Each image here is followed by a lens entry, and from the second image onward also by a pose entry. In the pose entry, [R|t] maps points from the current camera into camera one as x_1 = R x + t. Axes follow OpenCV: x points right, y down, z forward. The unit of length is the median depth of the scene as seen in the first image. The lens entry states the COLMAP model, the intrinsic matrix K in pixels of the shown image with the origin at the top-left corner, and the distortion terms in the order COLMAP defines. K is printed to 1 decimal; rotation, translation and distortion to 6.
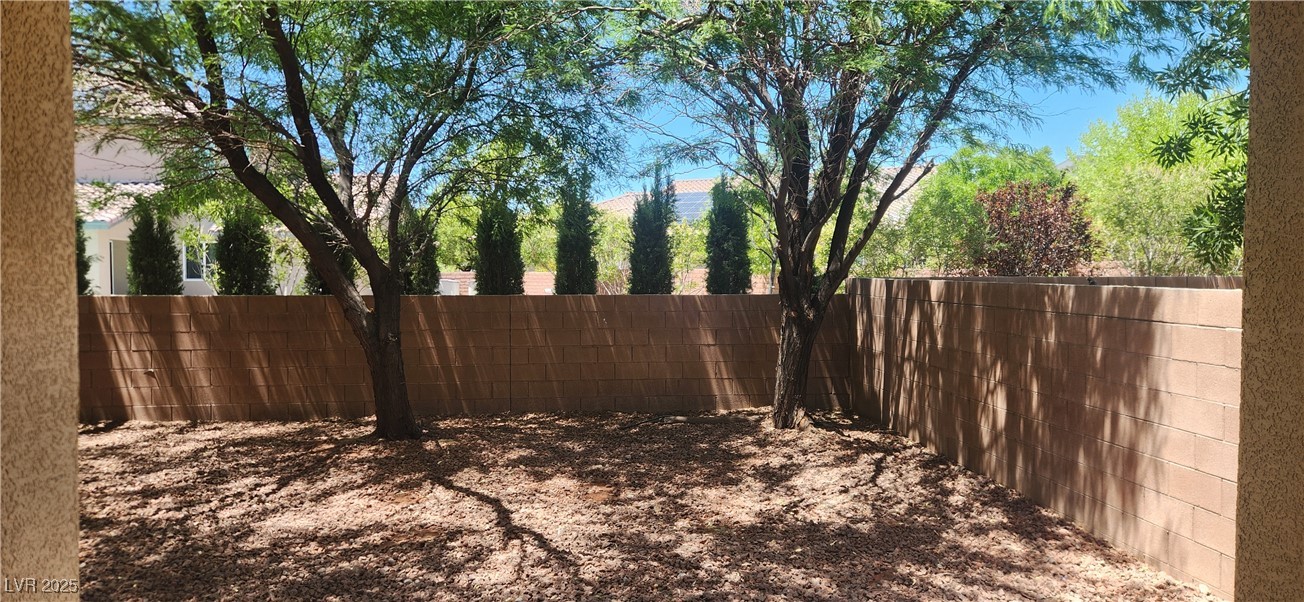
lens RADIAL K [[836.8, 0, 661.4], [0, 836.8, 305.8], [0, 0, 1]] dist [0.058834, -0.008346]
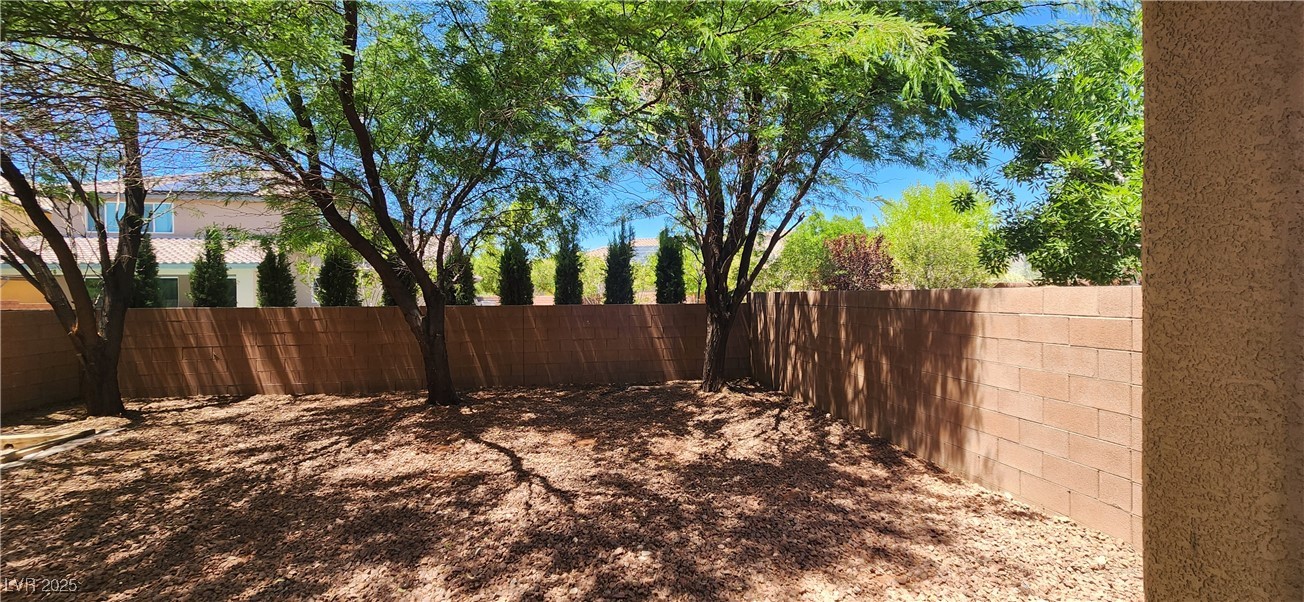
lens RADIAL K [[510.4, 0, 648.8], [0, 510.4, 292.8], [0, 0, 1]] dist [-0.002472, 0.000060]
pose [[0.998701, -0.013267, 0.049199, -0.006909], [0.015876, 0.998468, -0.053013, 0.017108], [-0.048420, 0.053726, 0.997381, 0.115094]]
